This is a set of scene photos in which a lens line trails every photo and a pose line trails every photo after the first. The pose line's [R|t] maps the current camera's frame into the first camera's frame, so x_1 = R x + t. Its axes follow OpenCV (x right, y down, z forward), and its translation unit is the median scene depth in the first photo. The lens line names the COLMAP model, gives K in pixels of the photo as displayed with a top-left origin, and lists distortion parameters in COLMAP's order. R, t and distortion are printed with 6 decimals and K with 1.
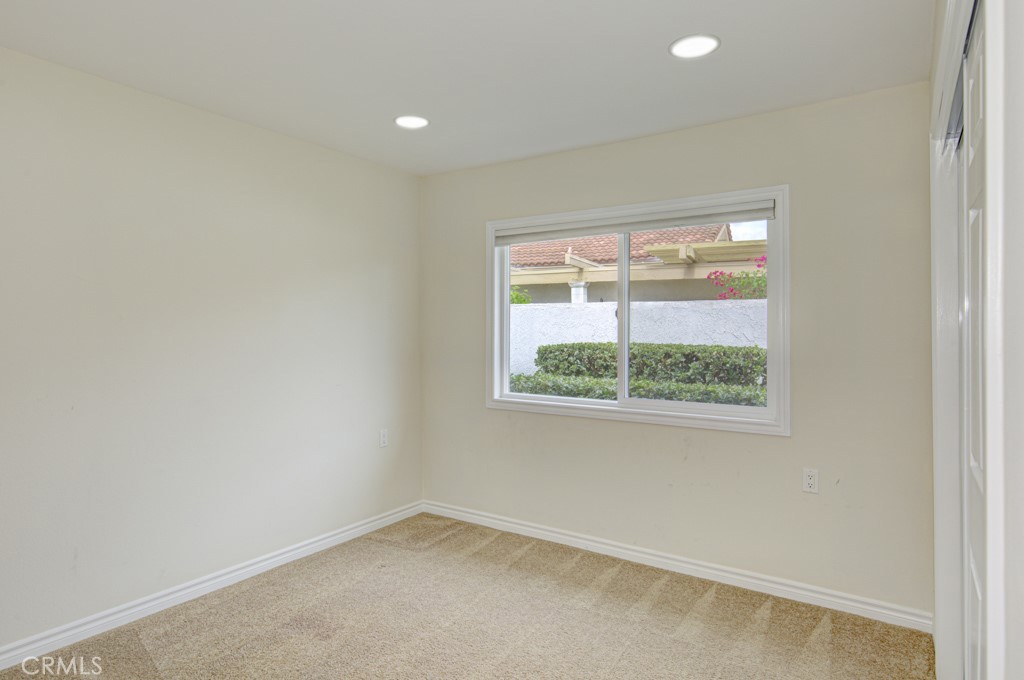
lens RADIAL K [[585.4, 0, 505.6], [0, 585.4, 333.5], [0, 0, 1]] dist [-0.006796, 0.006192]
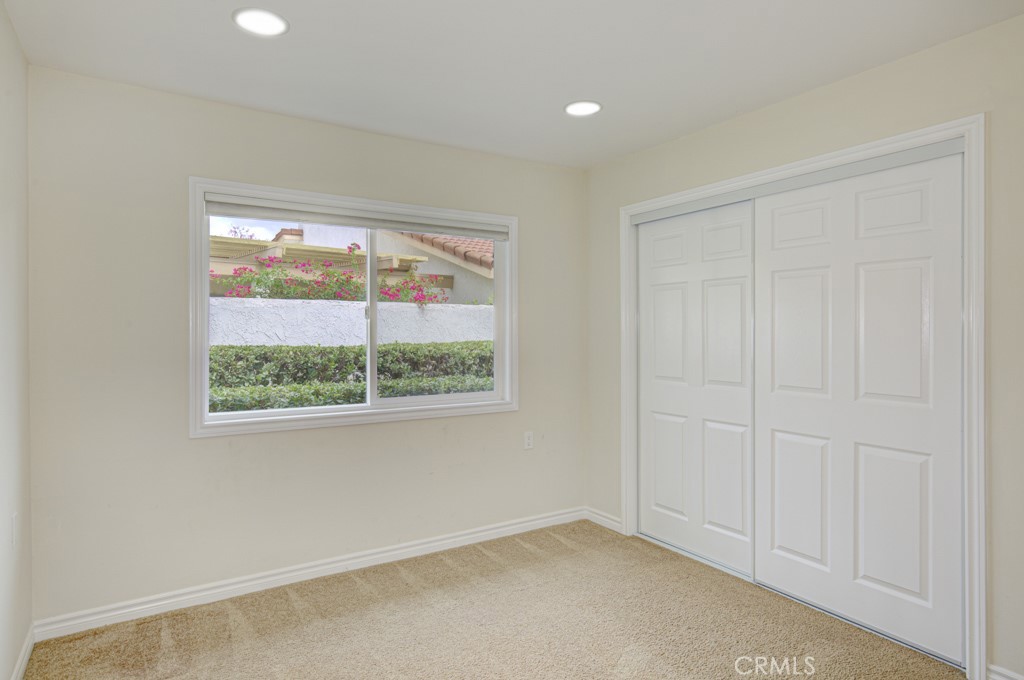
lens RADIAL K [[585.4, 0, 508.4], [0, 585.4, 340.7], [0, 0, 1]] dist [-0.006796, 0.006192]
pose [[0.382728, -0.017004, 0.923705, -0.598201], [0.005515, 0.999855, 0.016120, -0.001183], [-0.923845, -0.001075, 0.382766, 0.420545]]
